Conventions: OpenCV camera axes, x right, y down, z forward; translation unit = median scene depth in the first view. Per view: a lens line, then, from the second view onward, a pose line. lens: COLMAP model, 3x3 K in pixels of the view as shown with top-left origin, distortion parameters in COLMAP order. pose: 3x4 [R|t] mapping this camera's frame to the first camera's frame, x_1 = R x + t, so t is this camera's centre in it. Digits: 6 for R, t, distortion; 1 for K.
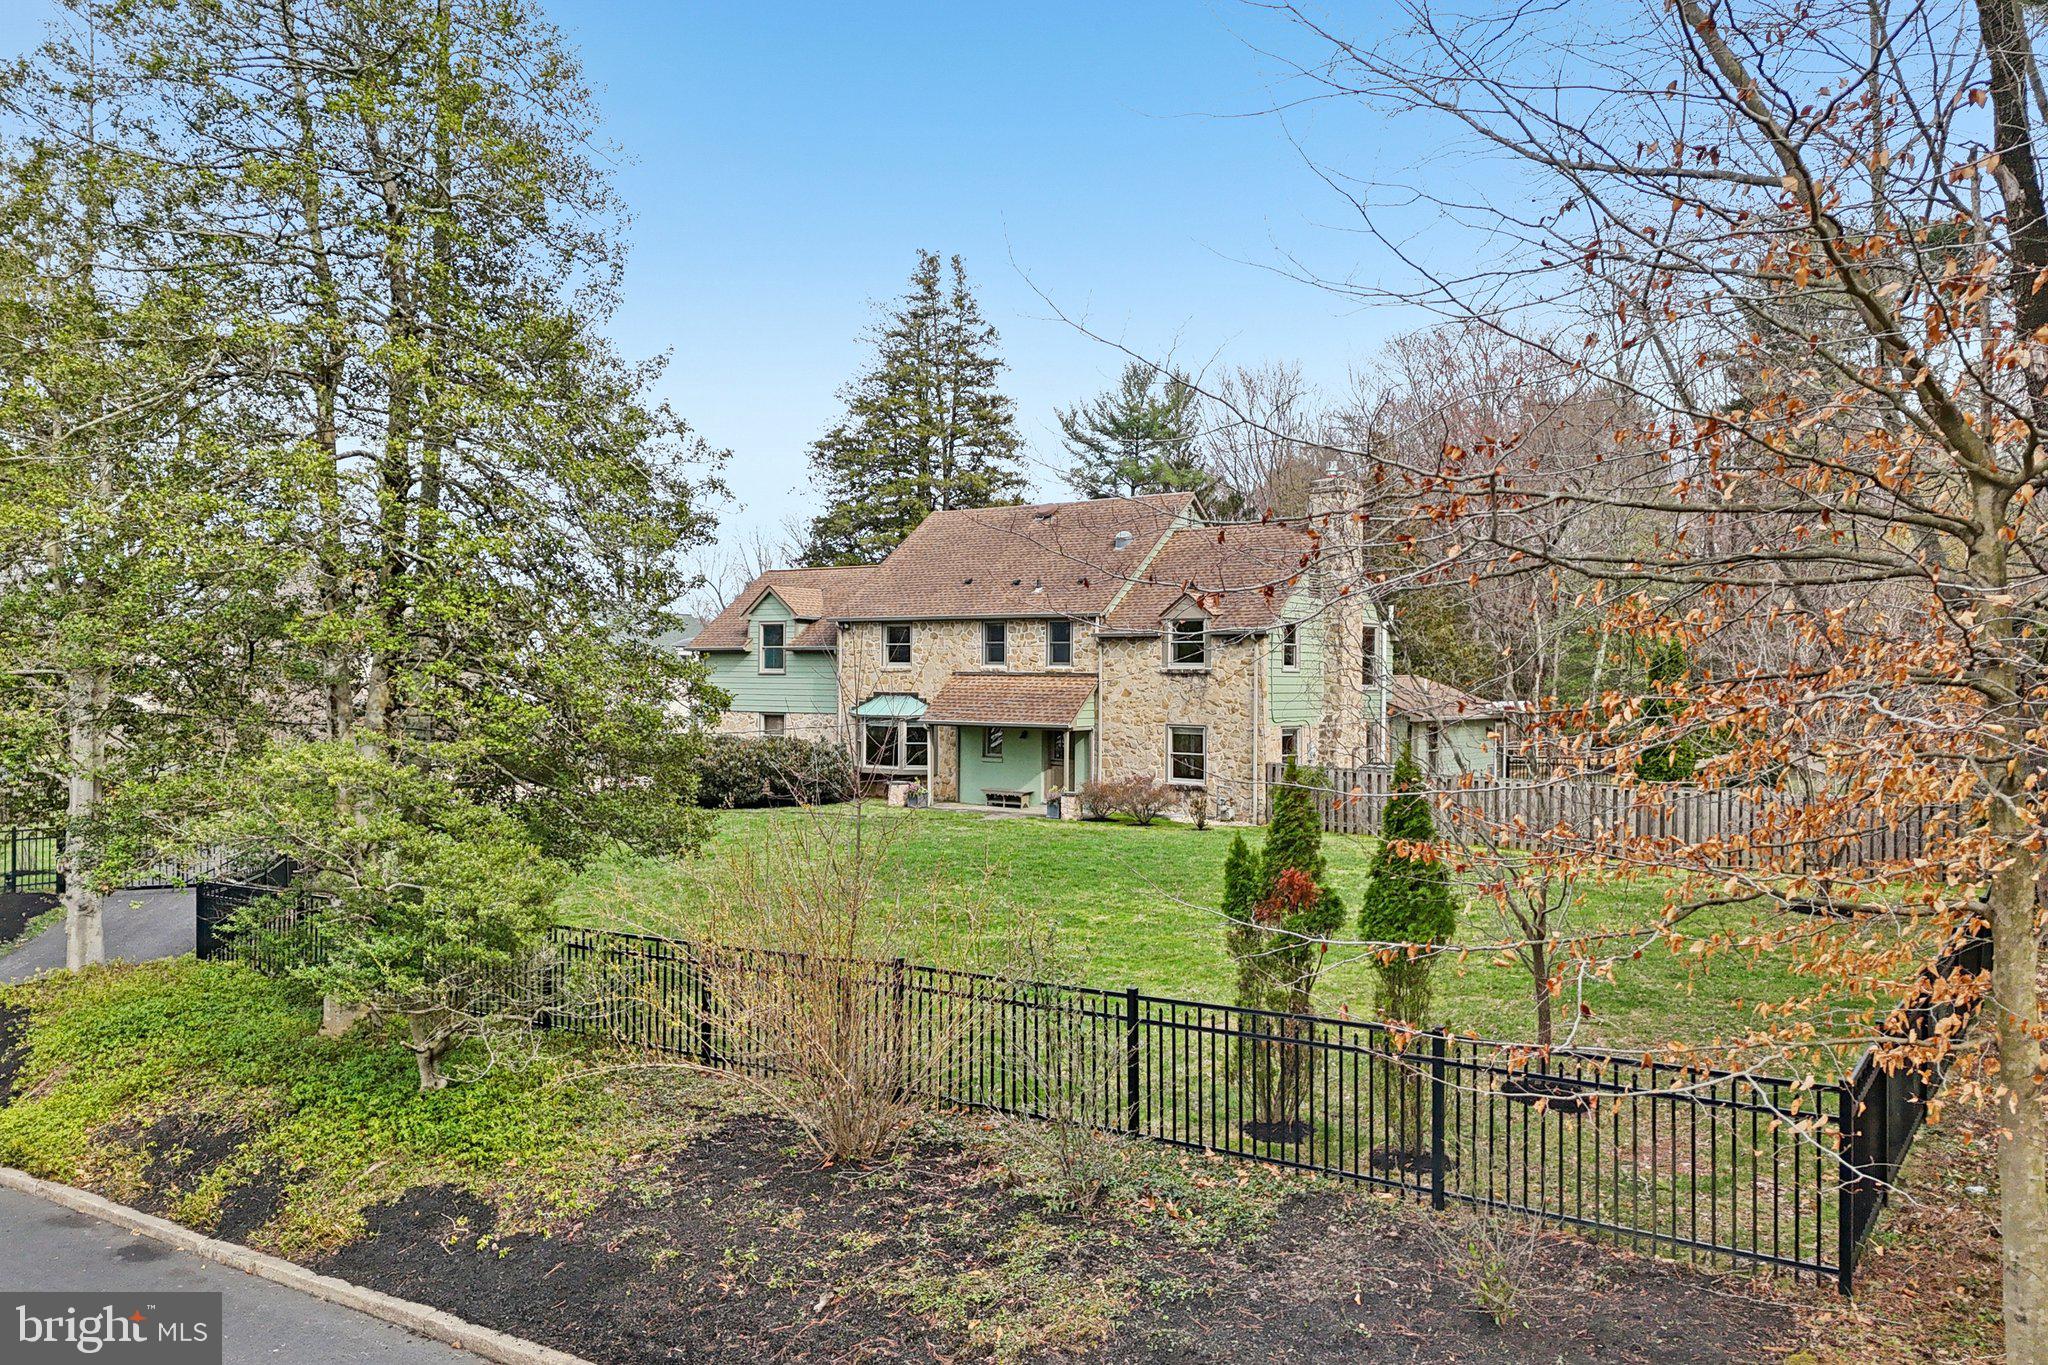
lens RADIAL K [[1484.9, 0, 1024.0], [0, 1484.9, 682.5], [0, 0, 1]] dist [0.126610, -0.206281]
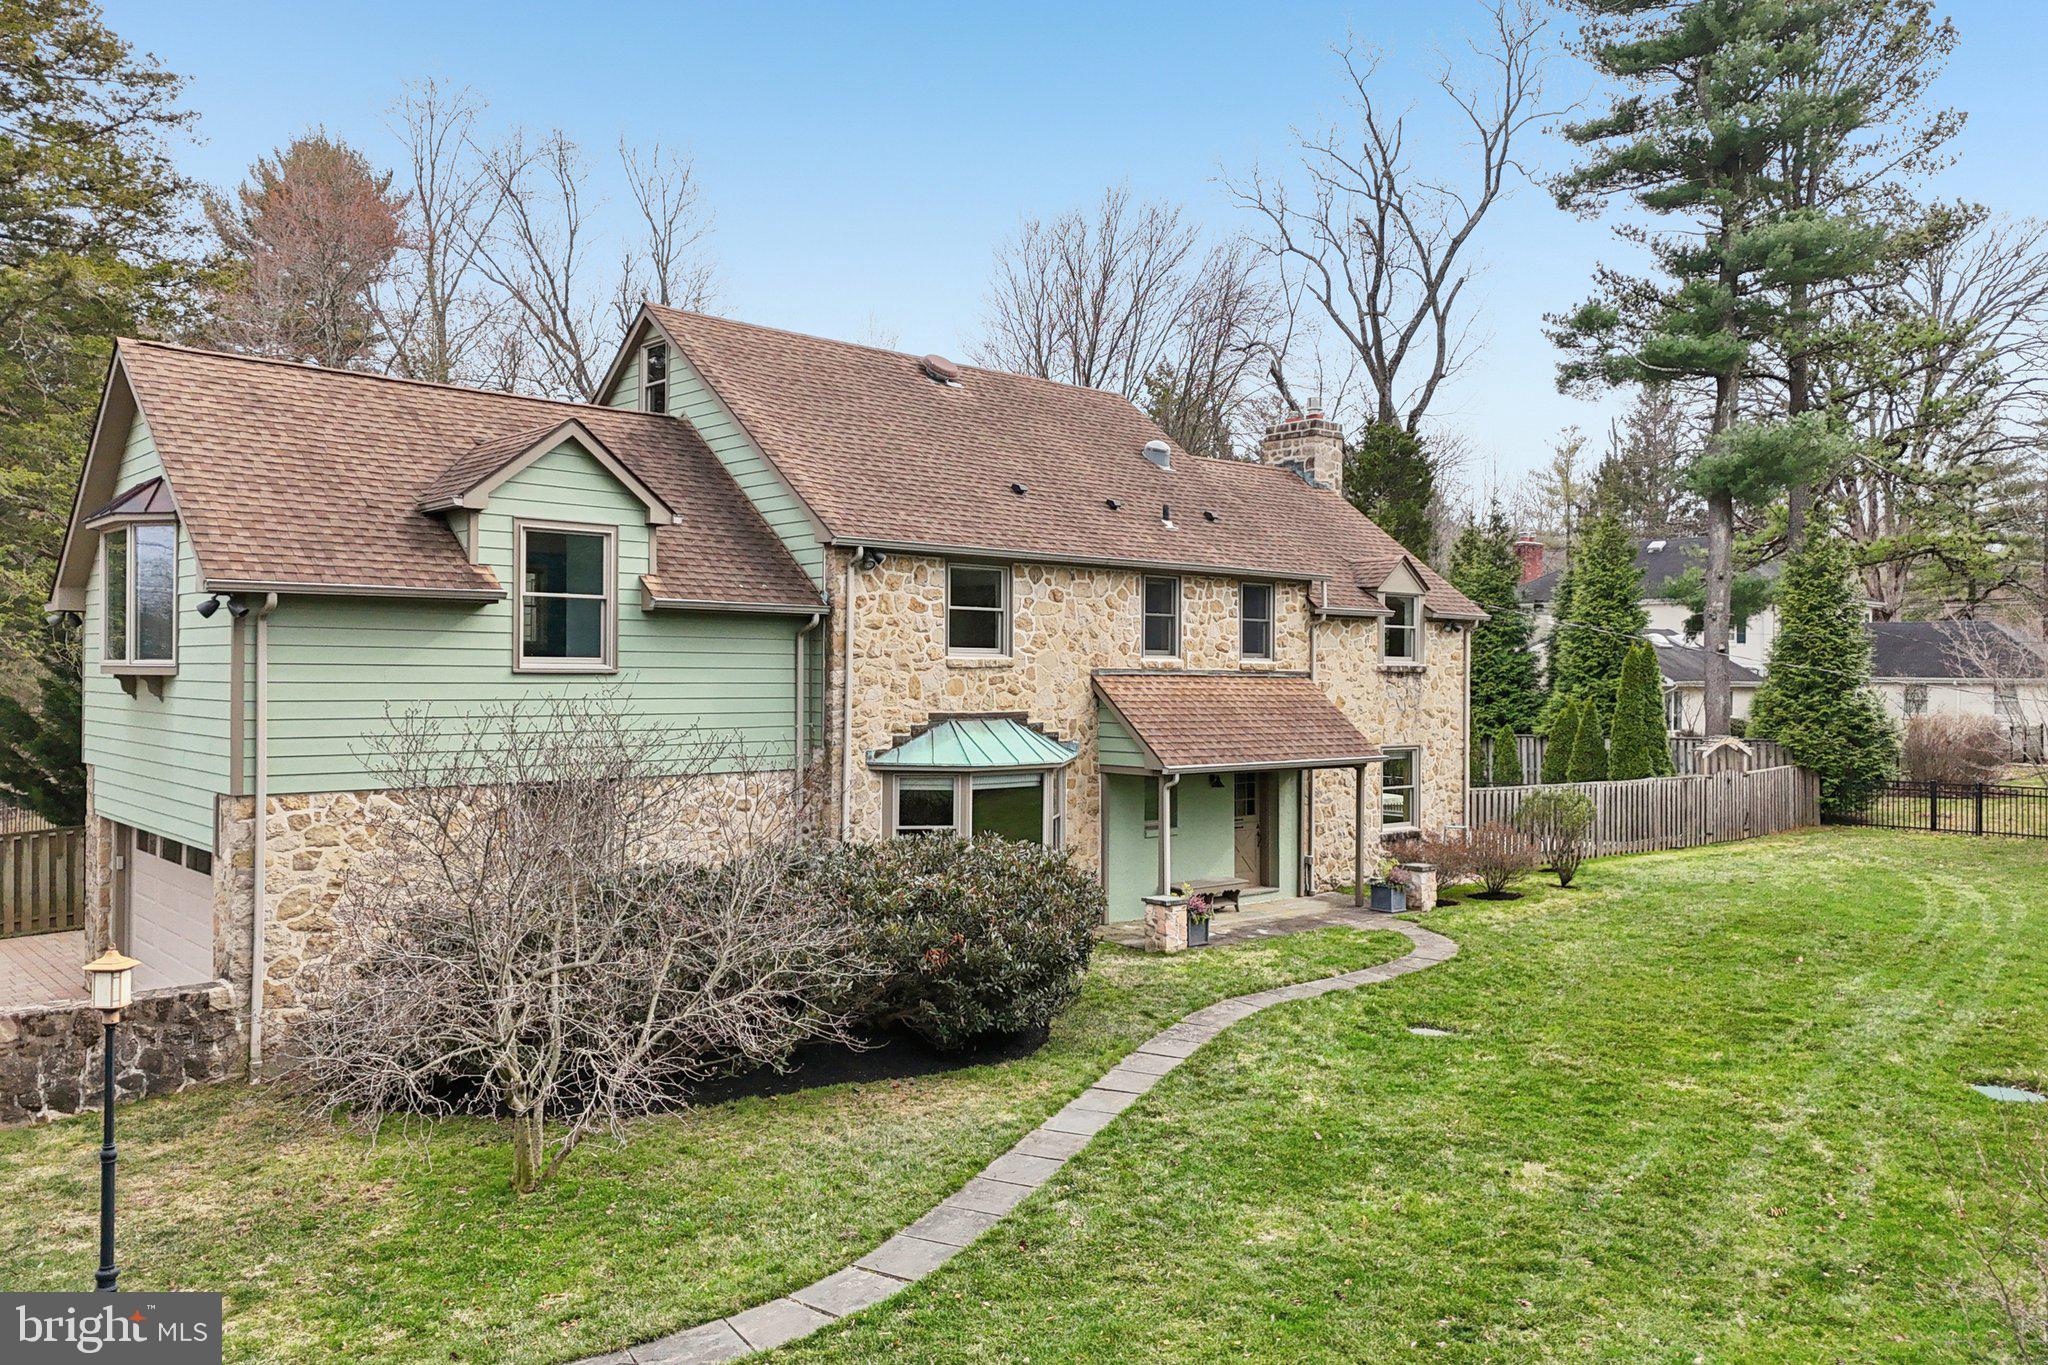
lens RADIAL K [[1484.9, 0, 1024.0], [0, 1484.9, 682.5], [0, 0, 1]] dist [0.126610, -0.206281]
pose [[0.220236, -0.014962, 0.975332, -0.544524], [-0.003803, 0.999862, 0.016197, -0.010535], [-0.975439, -0.007277, 0.220149, 0.910854]]
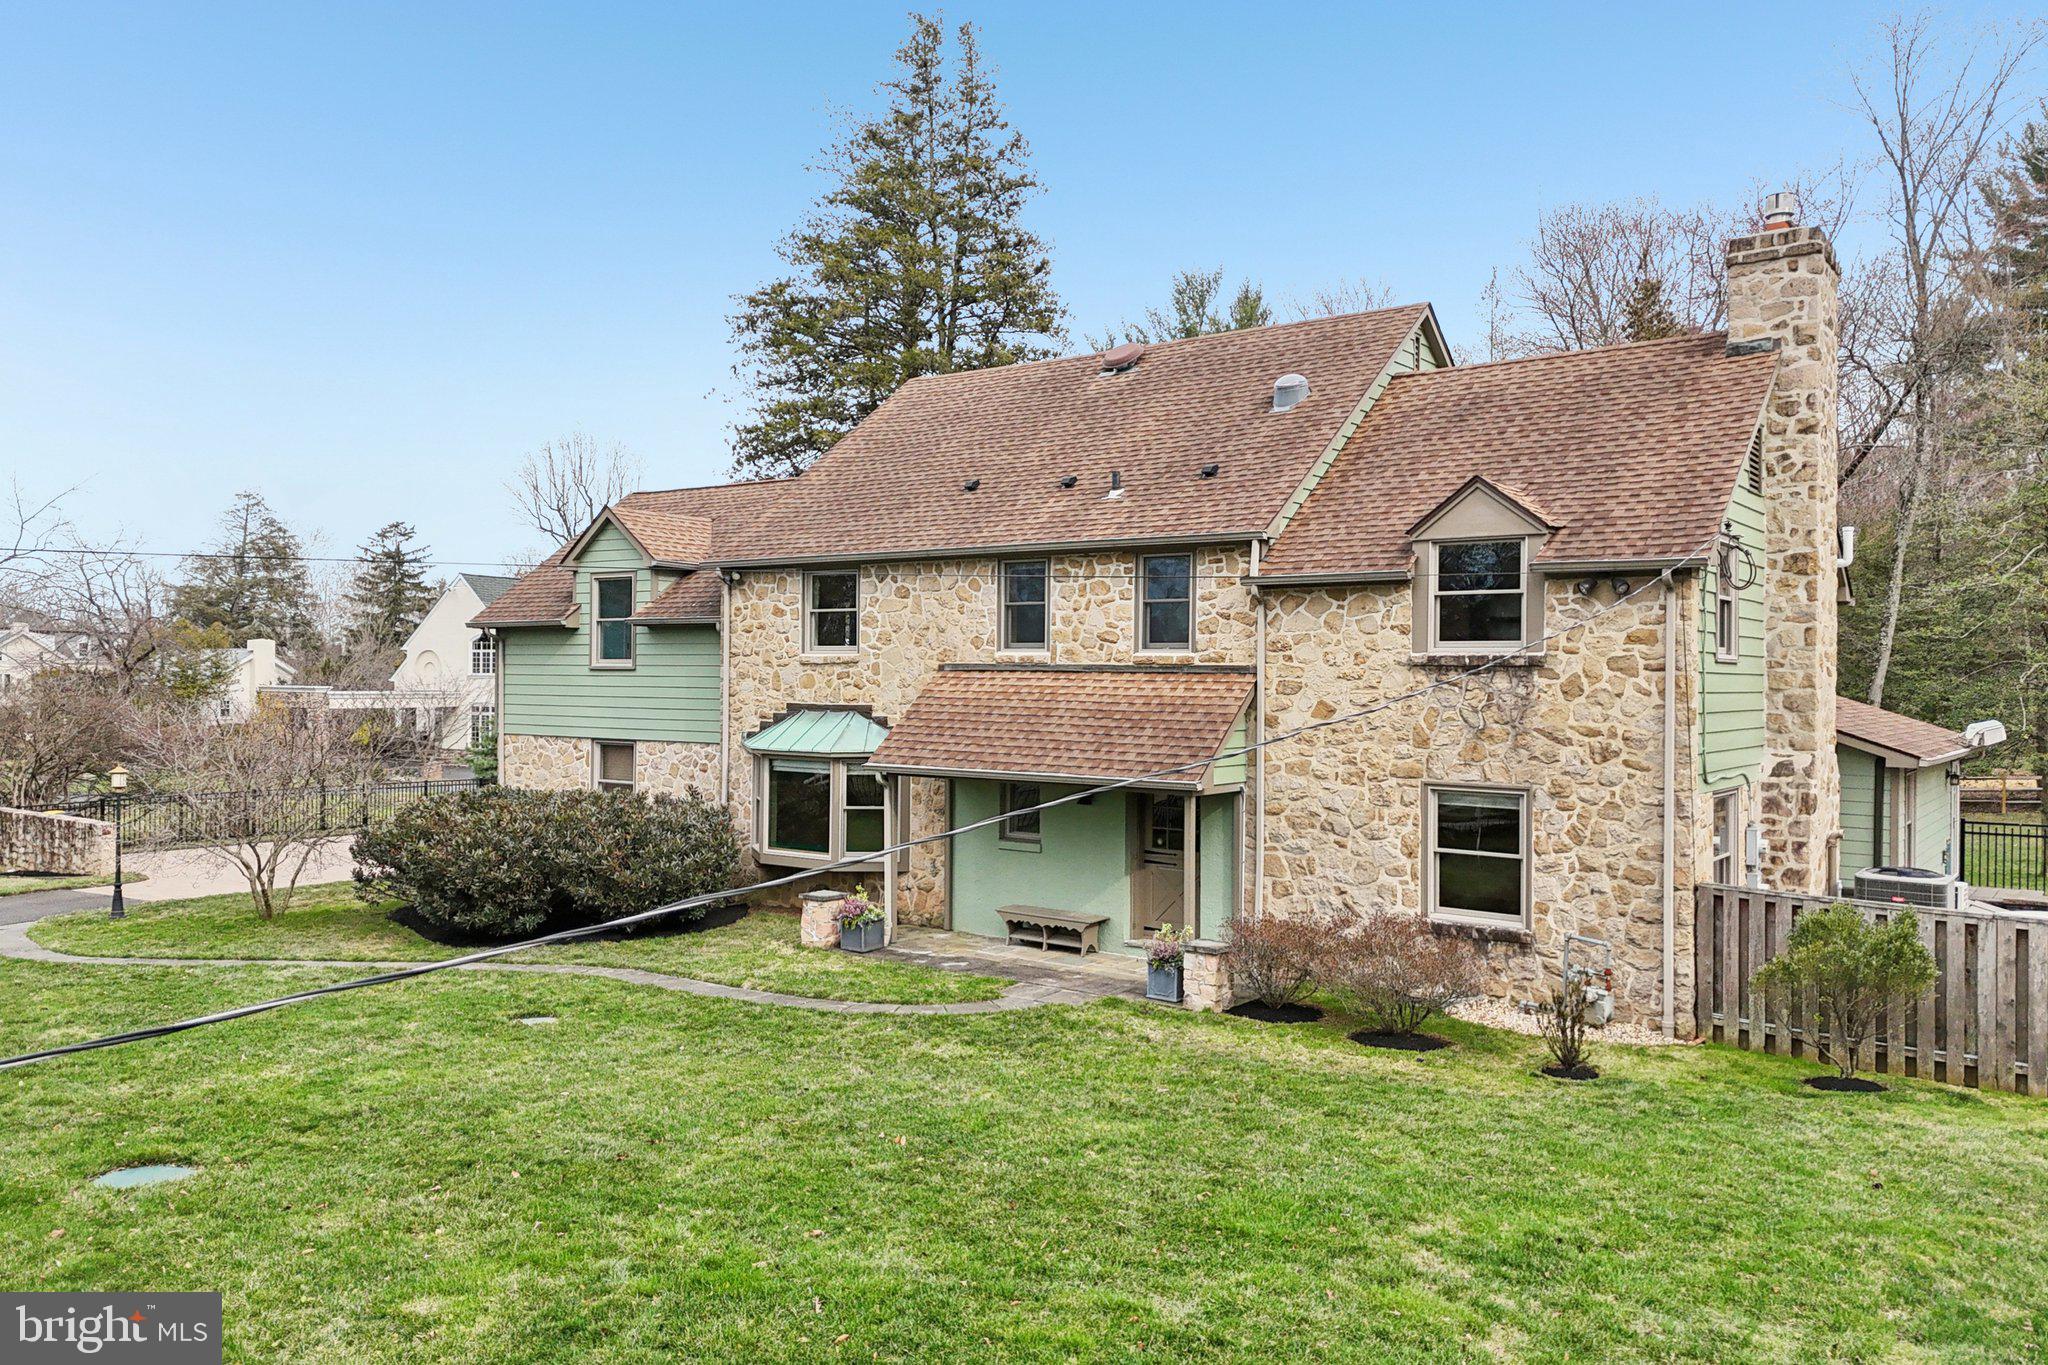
lens RADIAL K [[1484.9, 0, 1024.0], [0, 1484.9, 682.5], [0, 0, 1]] dist [0.126610, -0.206281]
pose [[0.999878, 0.000852, -0.015574, -0.012223], [-0.000857, 1.000000, -0.000331, -0.000854], [0.015574, 0.000344, 0.999879, 0.508690]]
